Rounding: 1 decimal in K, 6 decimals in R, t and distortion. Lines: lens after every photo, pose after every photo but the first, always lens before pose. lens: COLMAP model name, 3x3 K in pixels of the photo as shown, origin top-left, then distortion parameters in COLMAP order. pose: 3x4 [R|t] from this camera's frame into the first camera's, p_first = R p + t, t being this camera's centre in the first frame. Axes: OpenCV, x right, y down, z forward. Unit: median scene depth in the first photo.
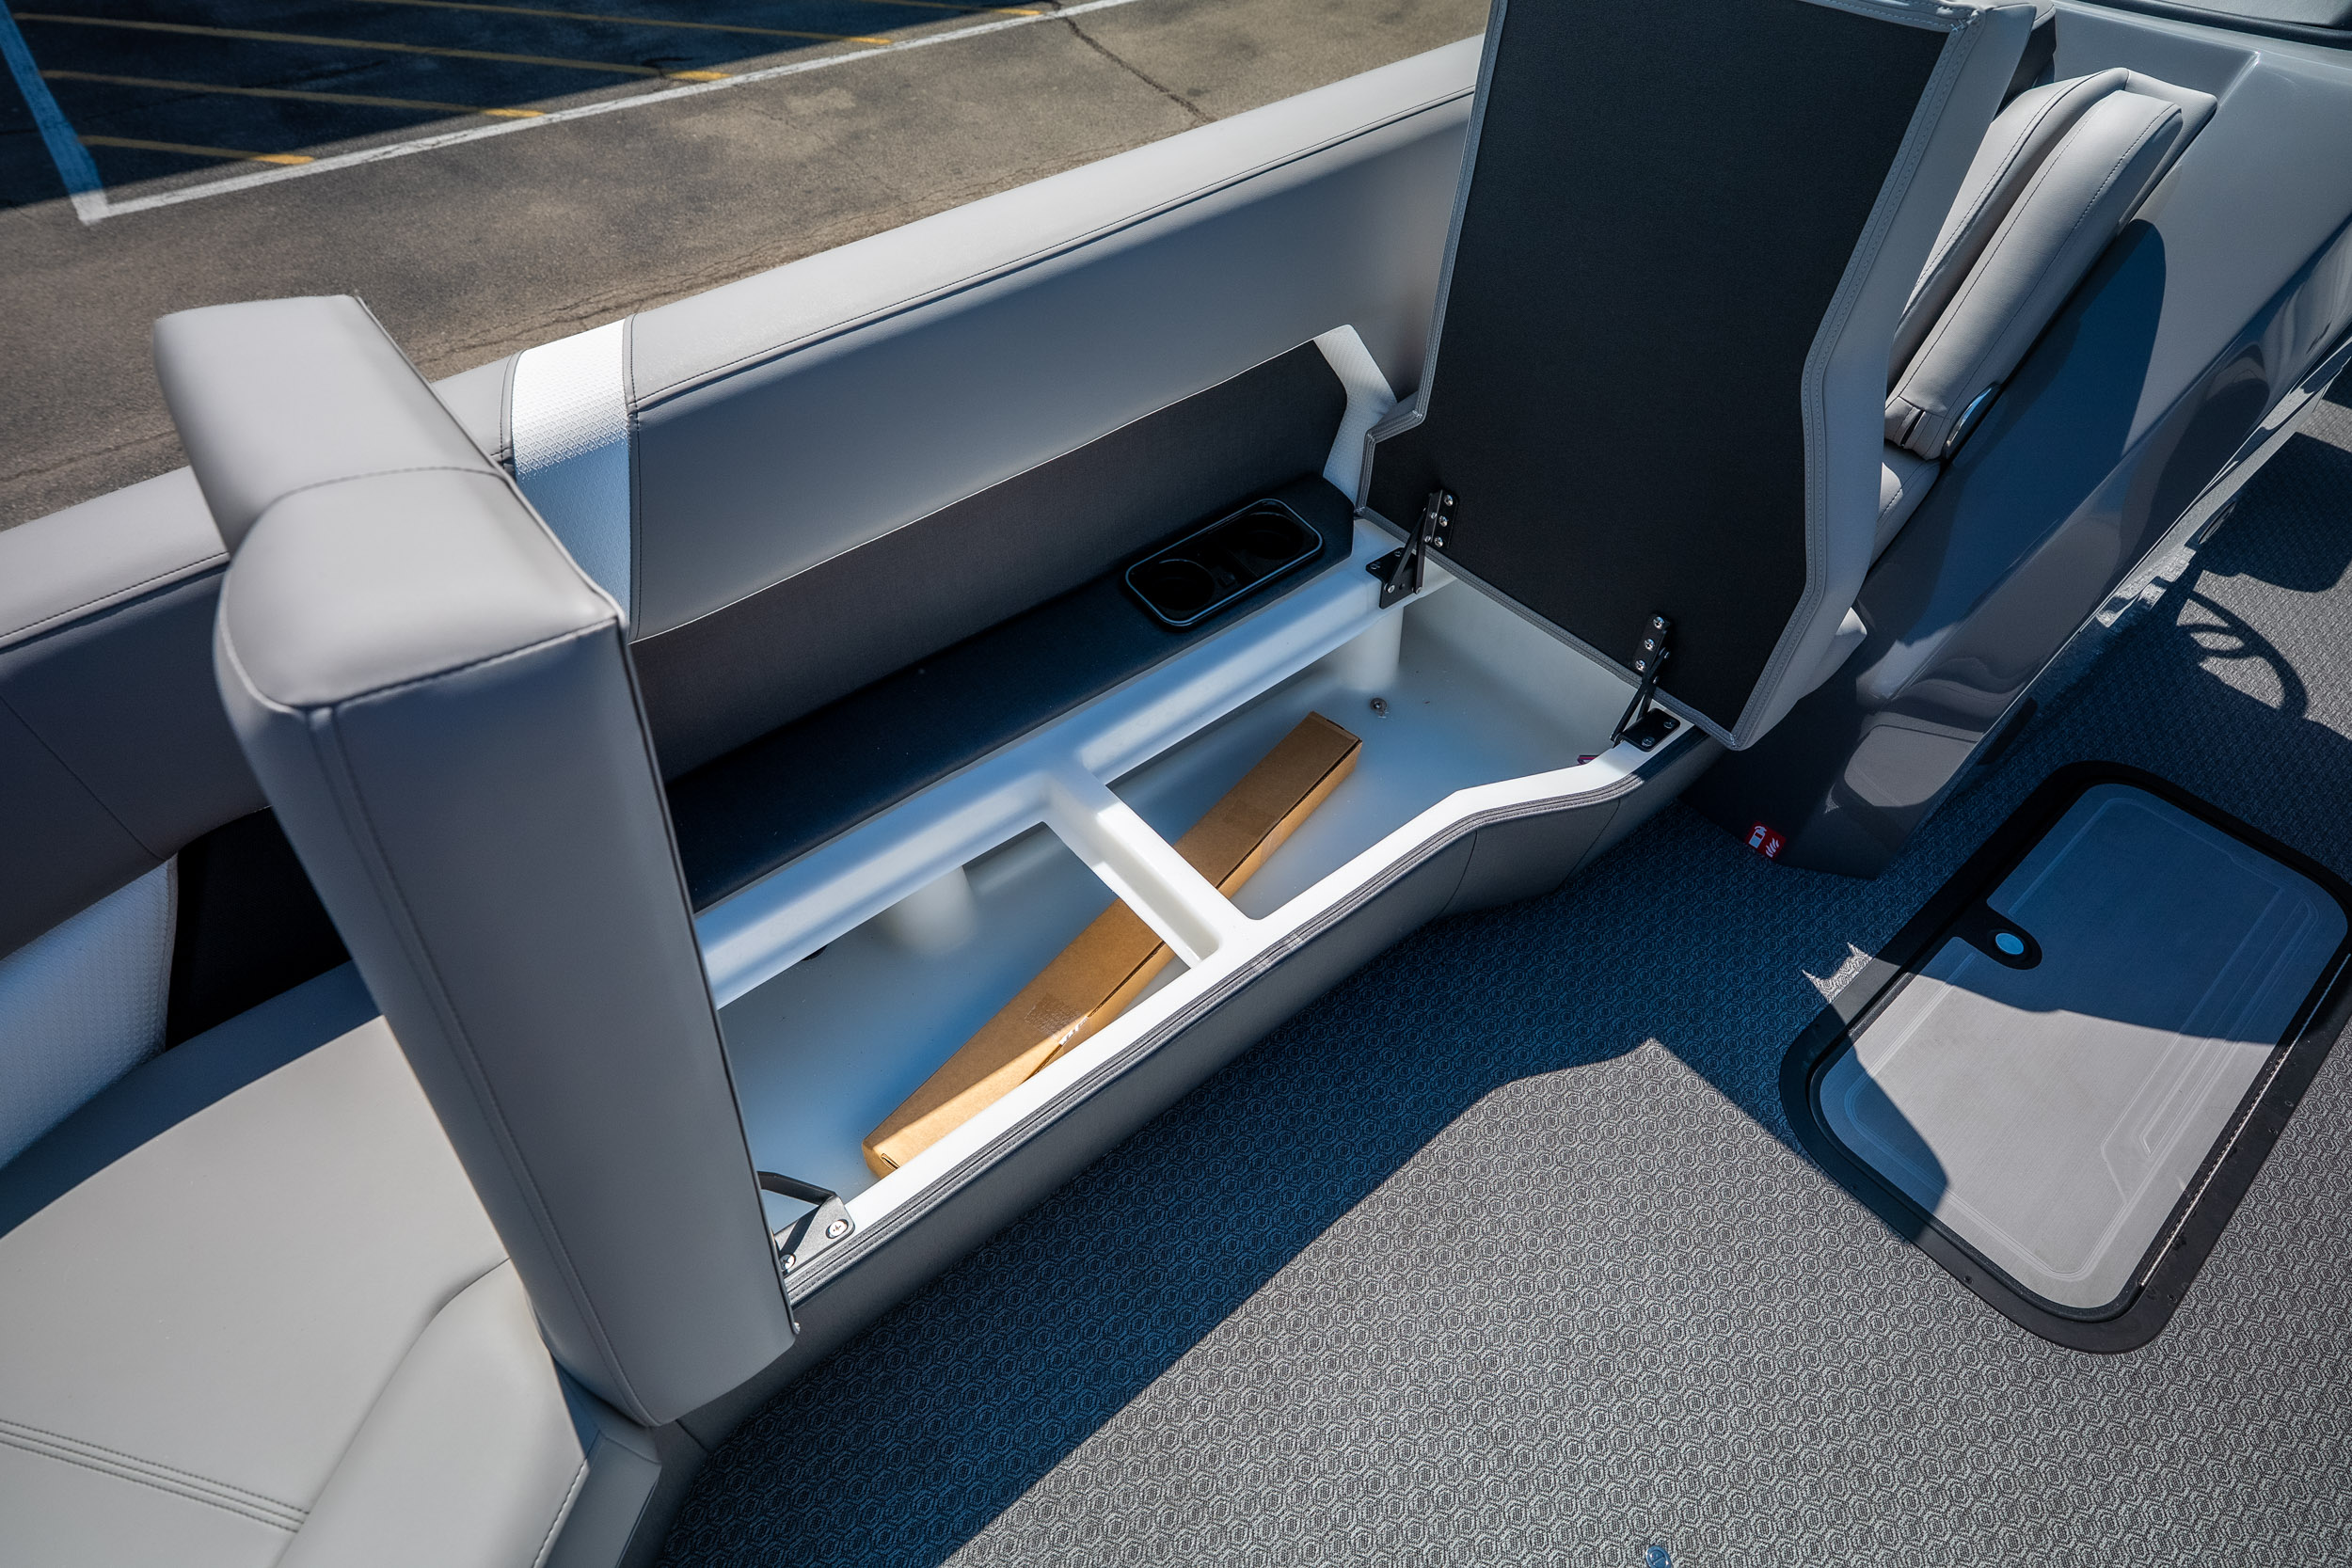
lens RADIAL K [[1212.1, 0, 1151.4], [0, 1212.1, 797.5], [0, 0, 1]] dist [-0.008367, 0.004571]
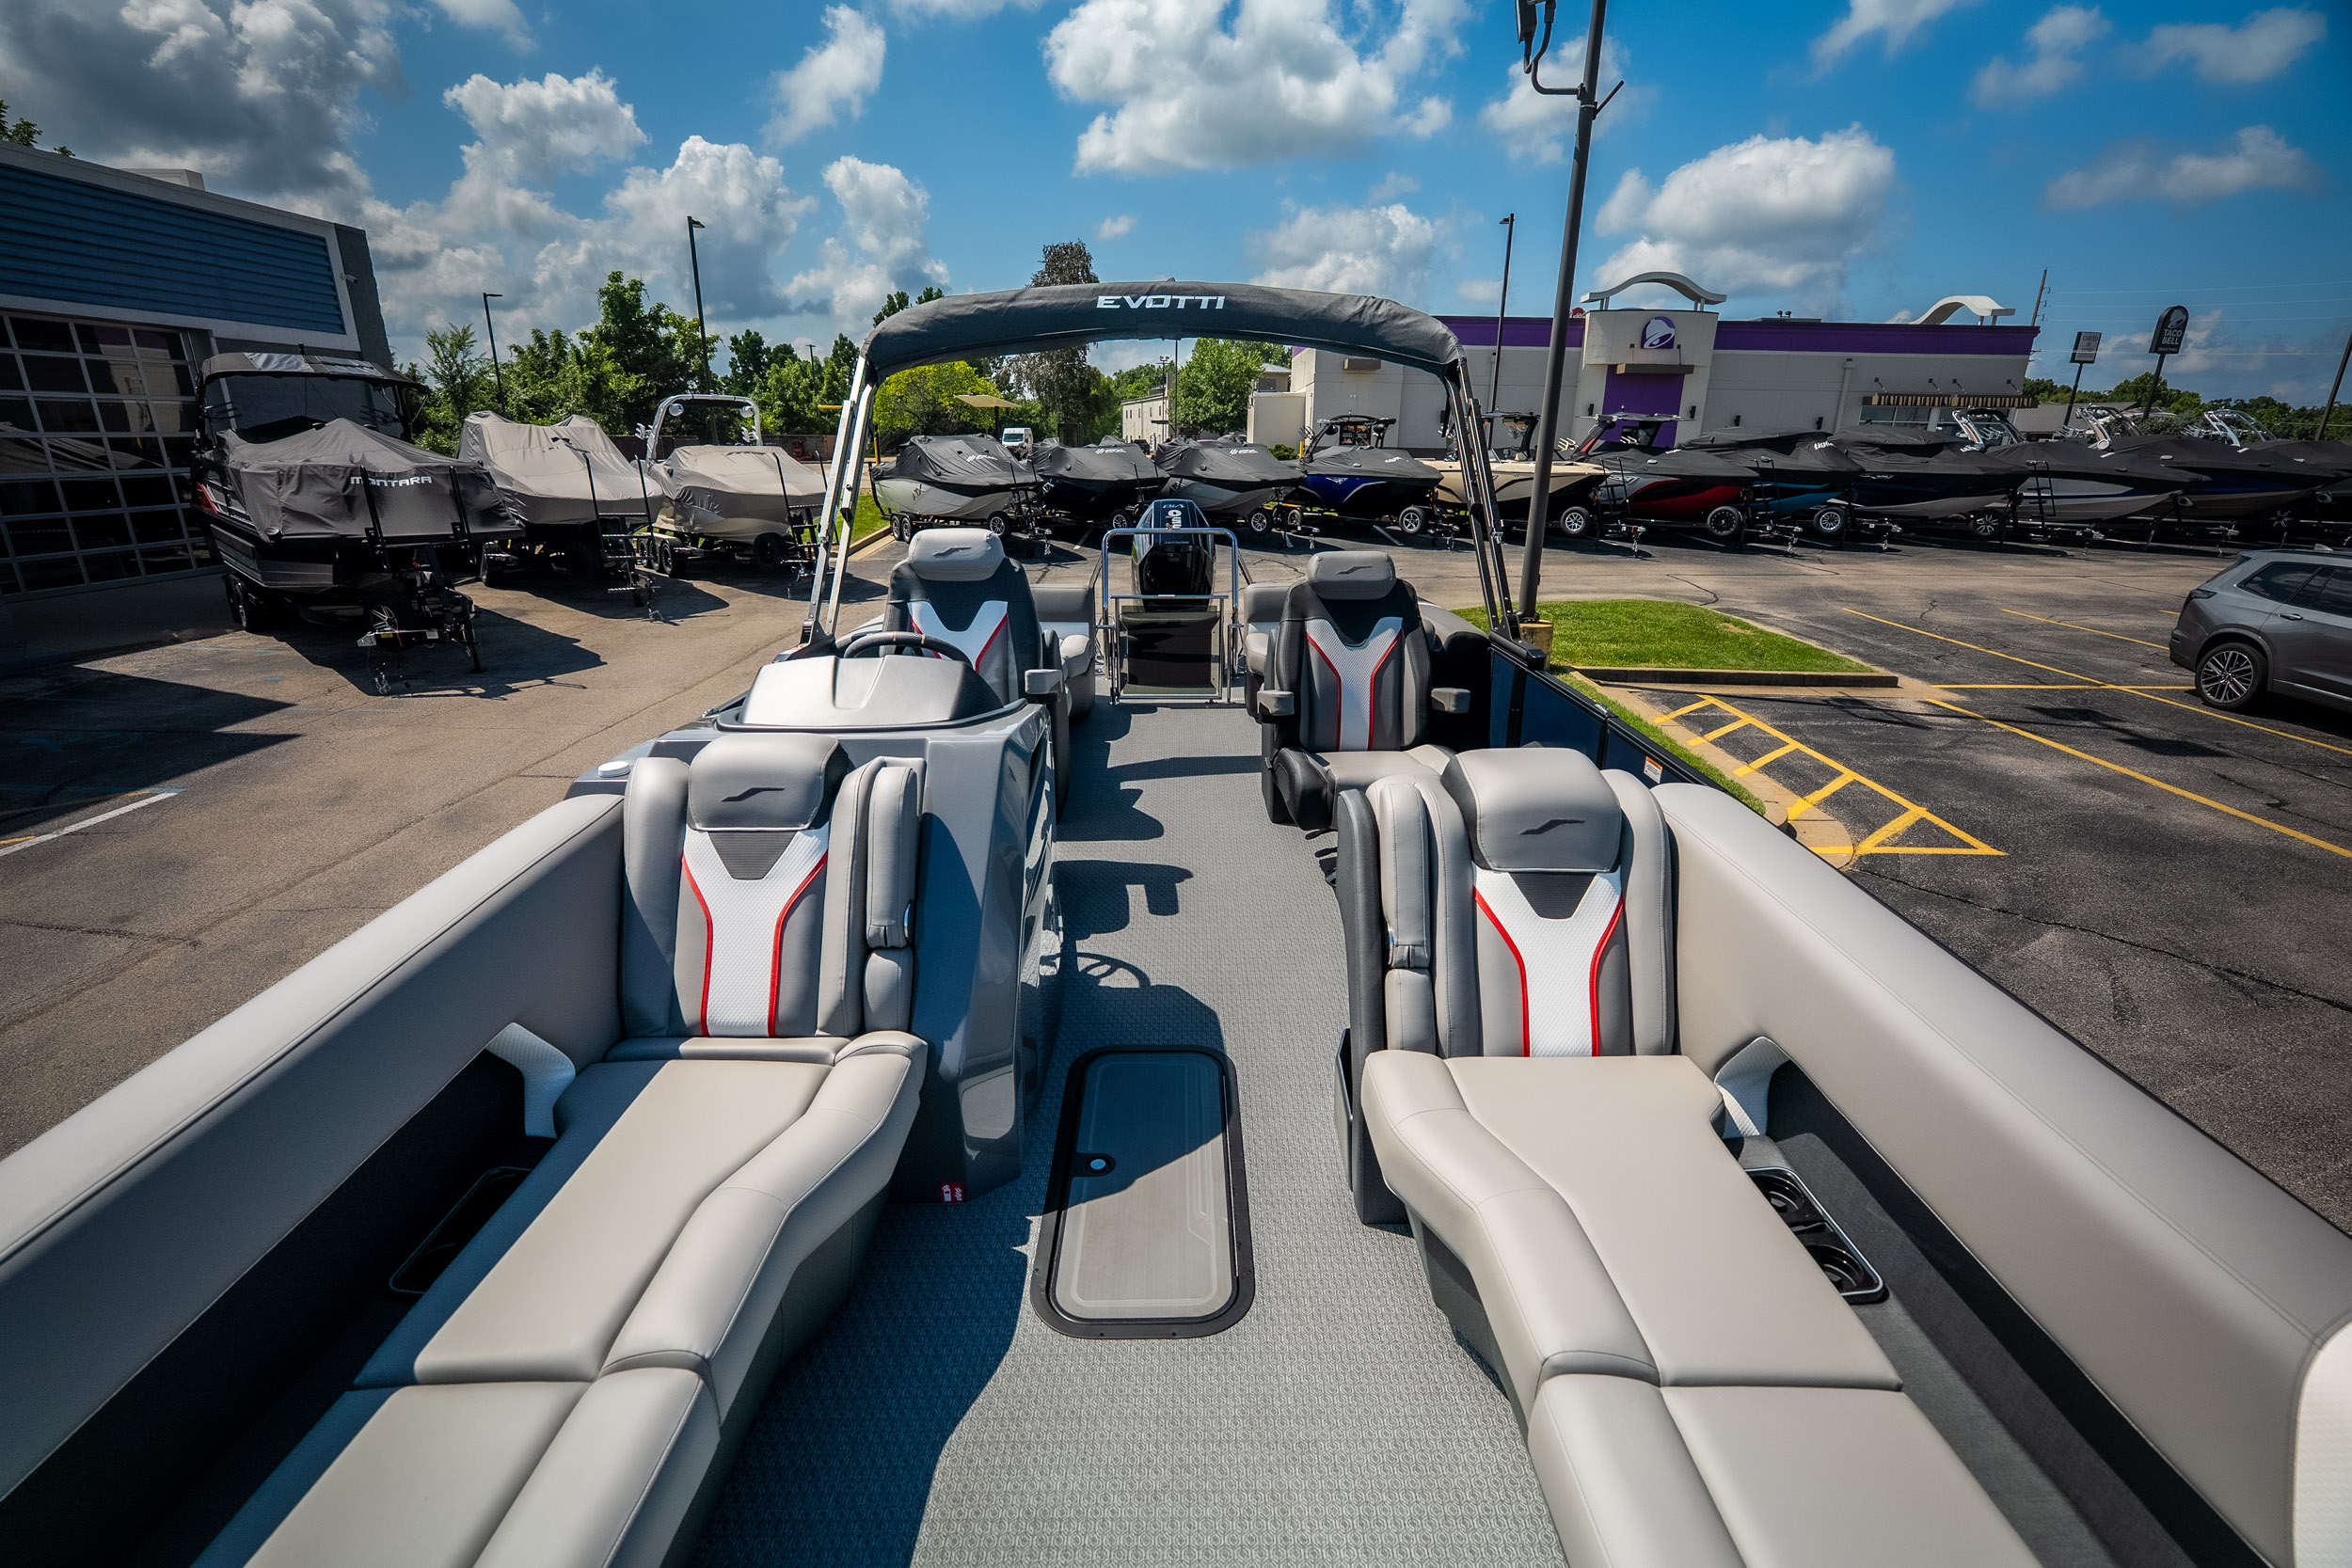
lens RADIAL K [[1064.8, 0, 1196.3], [0, 1064.8, 785.3], [0, 0, 1]] dist [-0.008206, 0.002728]
pose [[0.632318, -0.258978, 0.730140, -0.144495], [0.580893, 0.782073, -0.225668, 0.117641], [-0.512579, 0.566827, 0.644957, -0.314938]]
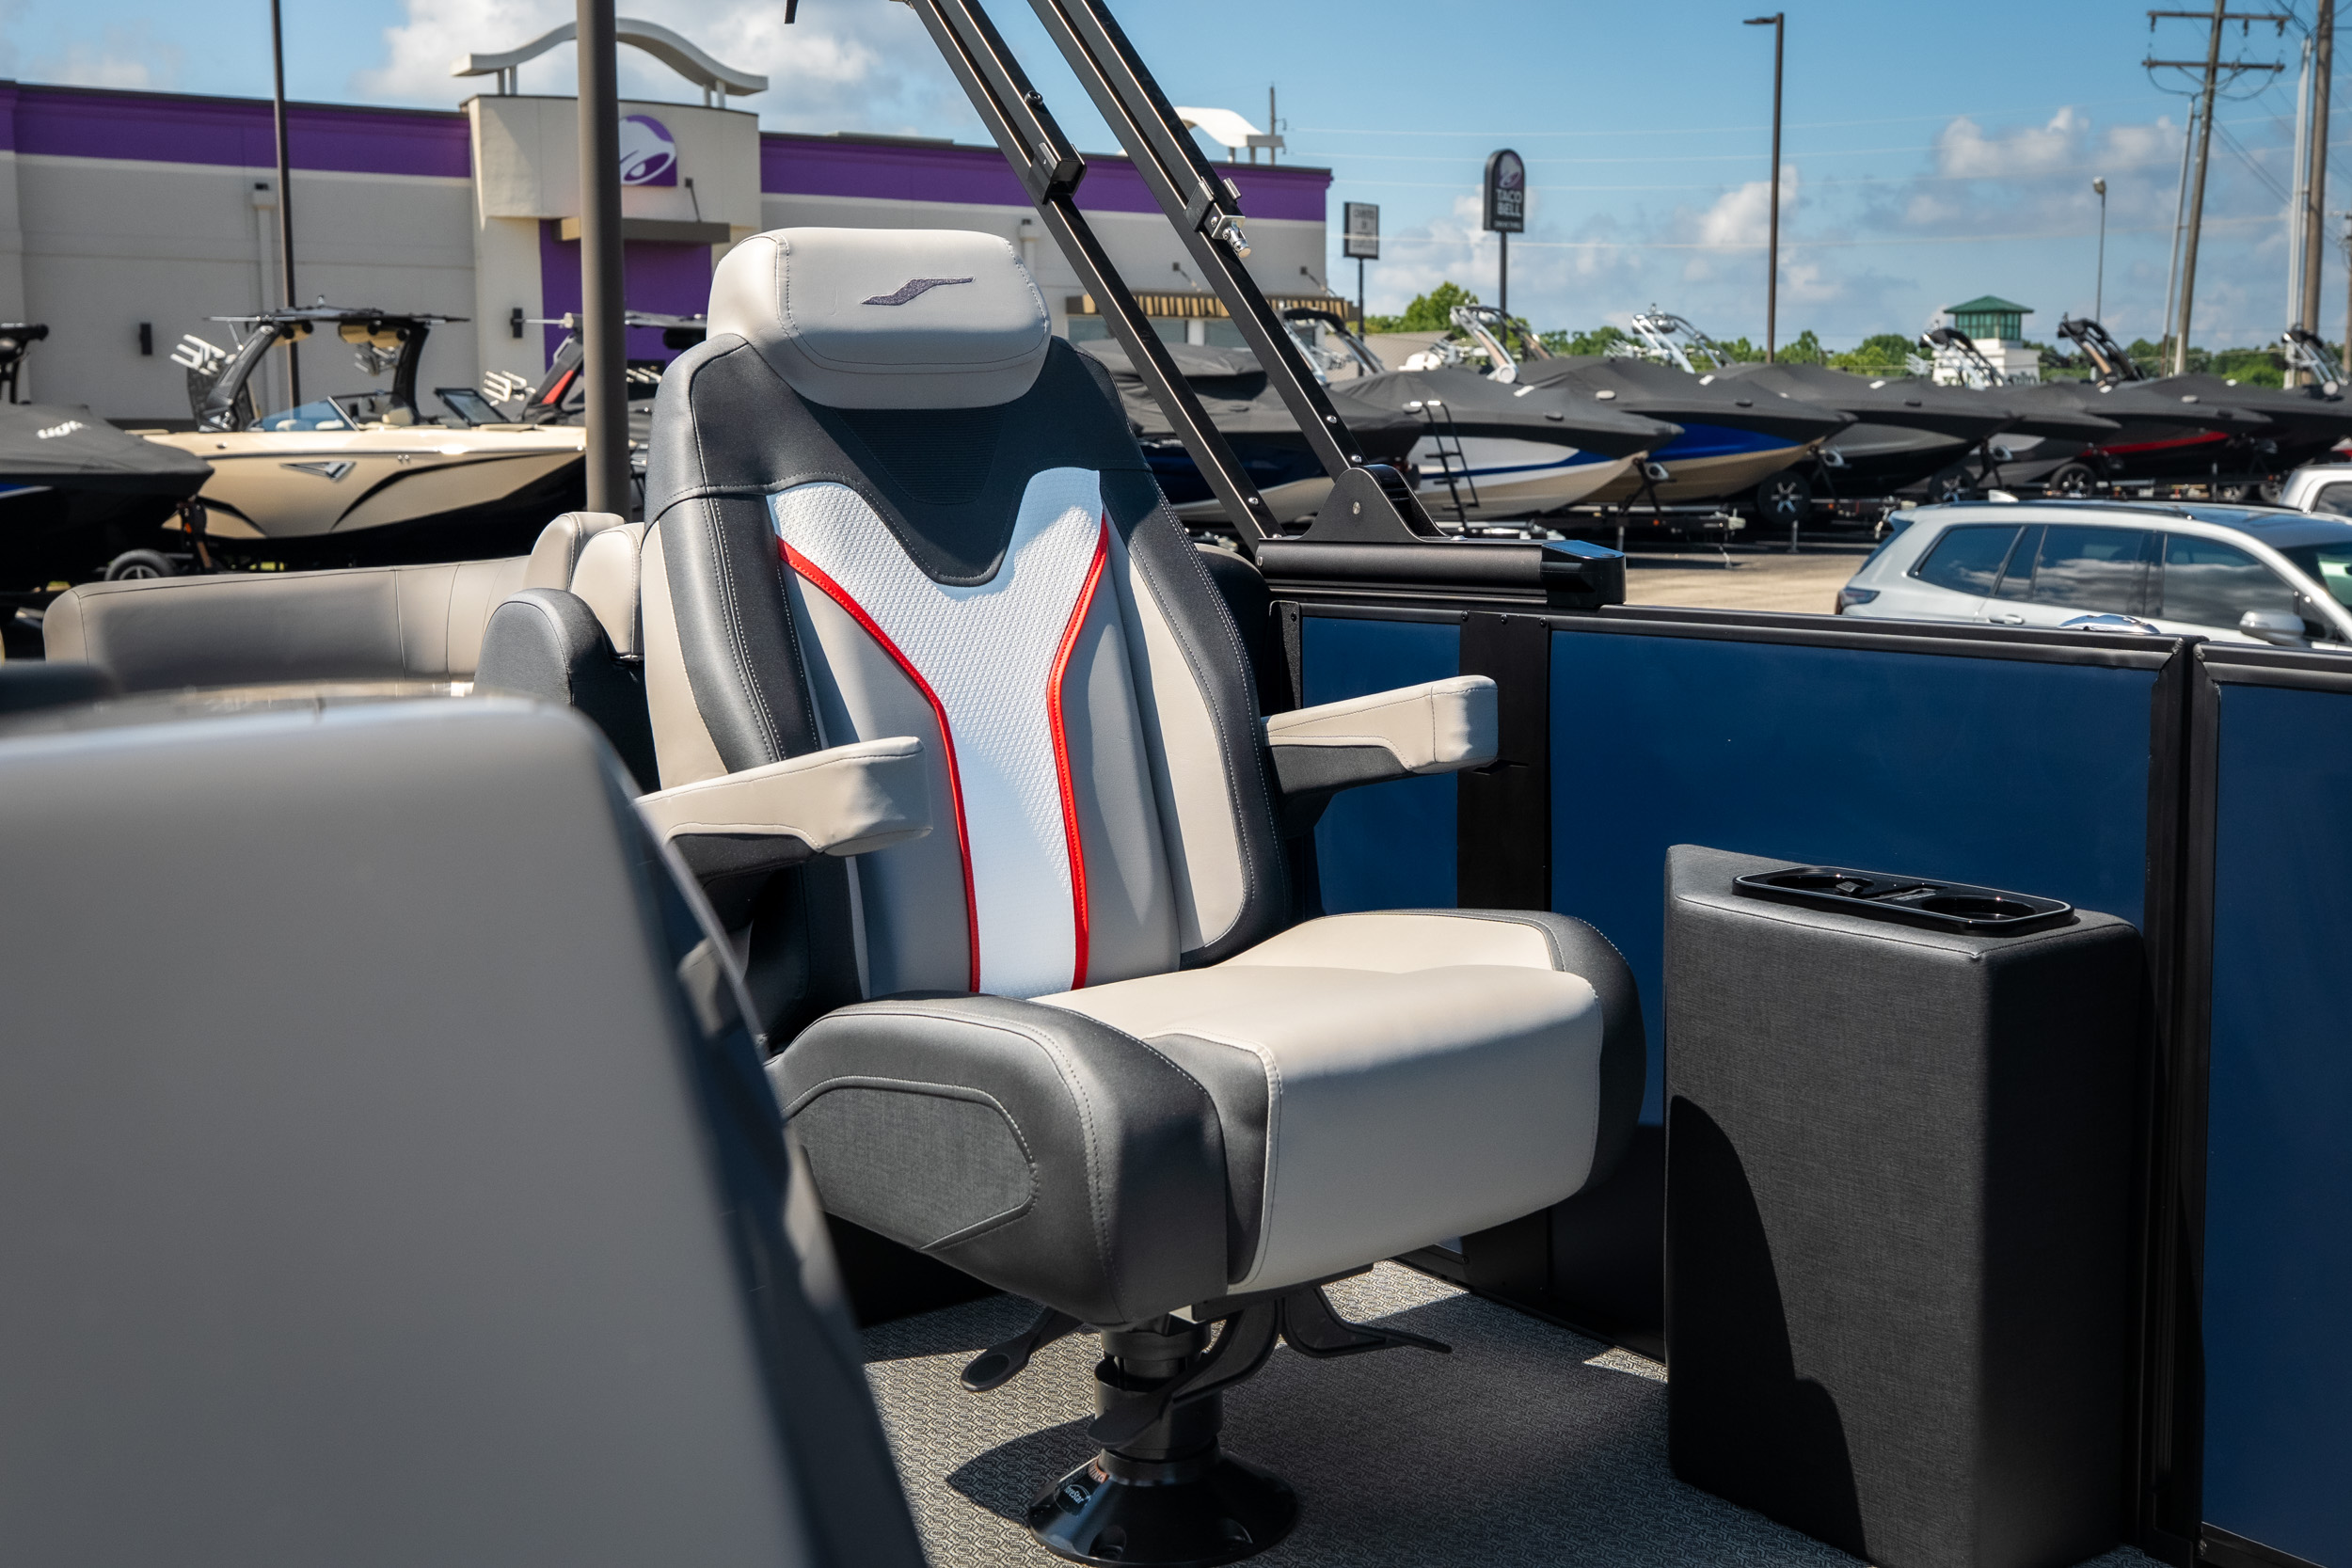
lens RADIAL K [[2654.1, 0, 1215.6], [0, 2654.1, 821.6], [0, 0, 1]] dist [0.000396, 0.000000]
pose [[0.070292, -0.174241, 0.982191, 0.424371], [0.751445, 0.656806, 0.062739, -0.351199], [-0.656040, 0.733653, 0.177100, 0.591104]]
